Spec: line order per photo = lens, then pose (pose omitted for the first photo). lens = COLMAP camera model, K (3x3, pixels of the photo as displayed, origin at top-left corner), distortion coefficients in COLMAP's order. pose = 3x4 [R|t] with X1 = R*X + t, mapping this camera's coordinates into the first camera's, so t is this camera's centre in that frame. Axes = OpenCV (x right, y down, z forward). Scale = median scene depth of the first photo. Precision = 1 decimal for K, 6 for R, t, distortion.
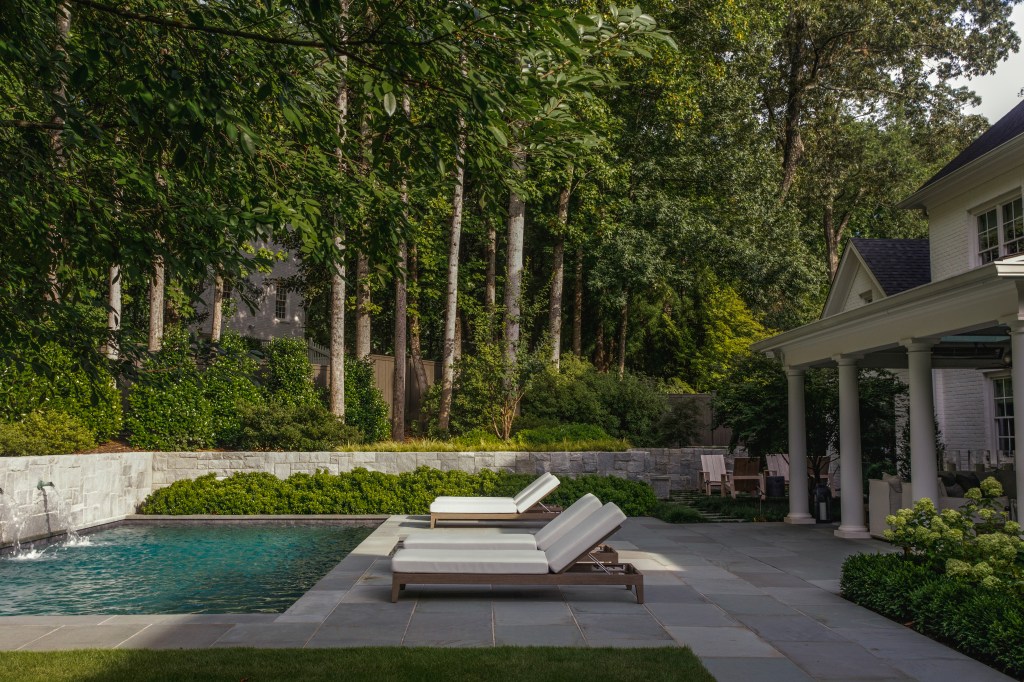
lens RADIAL K [[945.8, 0, 508.3], [0, 945.8, 312.4], [0, 0, 1]] dist [-0.010117, 0.000000]
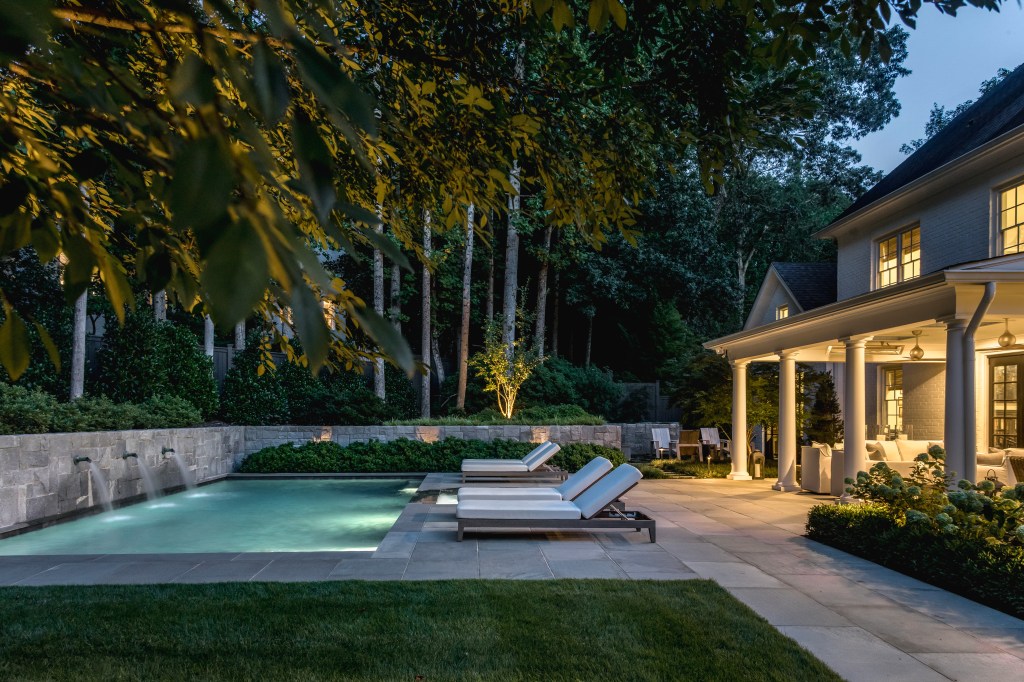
lens RADIAL K [[699.3, 0, 497.3], [0, 699.3, 405.5], [0, 0, 1]] dist [0.020718, 0.002271]
pose [[0.999989, 0.000084, 0.004602, -0.028411], [-0.000620, 0.993167, 0.116697, 0.004947], [-0.004560, -0.116698, 0.993157, 0.030312]]
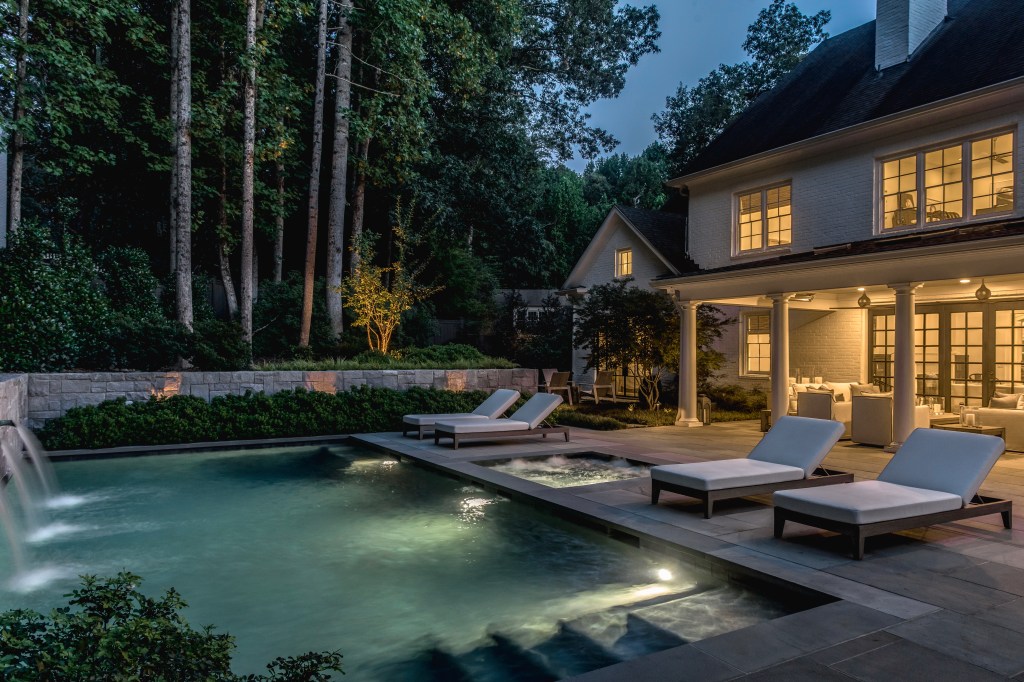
lens RADIAL K [[699.3, 0, 512.5], [0, 699.3, 341.6], [0, 0, 1]] dist [0.020718, 0.002271]
pose [[0.878175, 0.013774, 0.478142, -0.303778], [-0.069838, 0.992566, 0.099675, 0.030005], [-0.473214, -0.120925, 0.872608, 0.270236]]
